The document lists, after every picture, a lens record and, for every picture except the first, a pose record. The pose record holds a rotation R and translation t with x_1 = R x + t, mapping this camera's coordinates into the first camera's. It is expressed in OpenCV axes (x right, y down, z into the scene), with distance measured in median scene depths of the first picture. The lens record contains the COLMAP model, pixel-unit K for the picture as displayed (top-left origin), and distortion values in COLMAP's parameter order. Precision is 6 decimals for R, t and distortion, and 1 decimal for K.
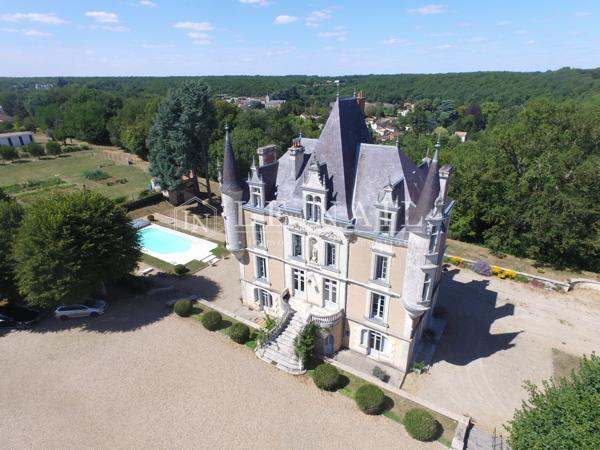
lens RADIAL K [[380.1, 0, 316.3], [0, 380.1, 222.1], [0, 0, 1]] dist [0.005825, 0.000340]
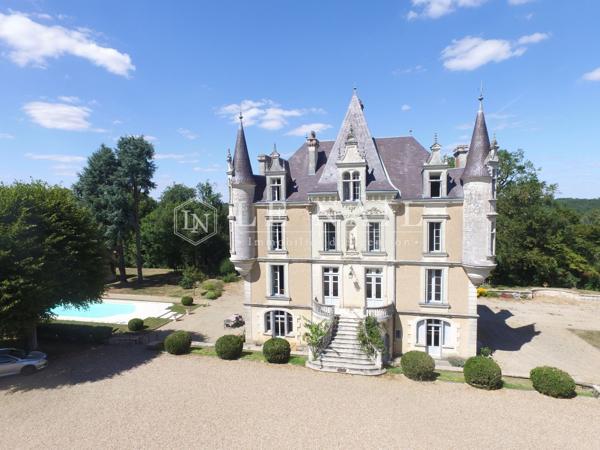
lens RADIAL K [[366.6, 0, 302.3], [0, 366.6, 233.1], [0, 0, 1]] dist [0.008258, -0.001602]
pose [[0.934240, -0.020973, 0.356027, -0.415046], [0.150438, 0.928287, -0.340076, 0.336658], [-0.323363, 0.371273, 0.870398, 0.280850]]
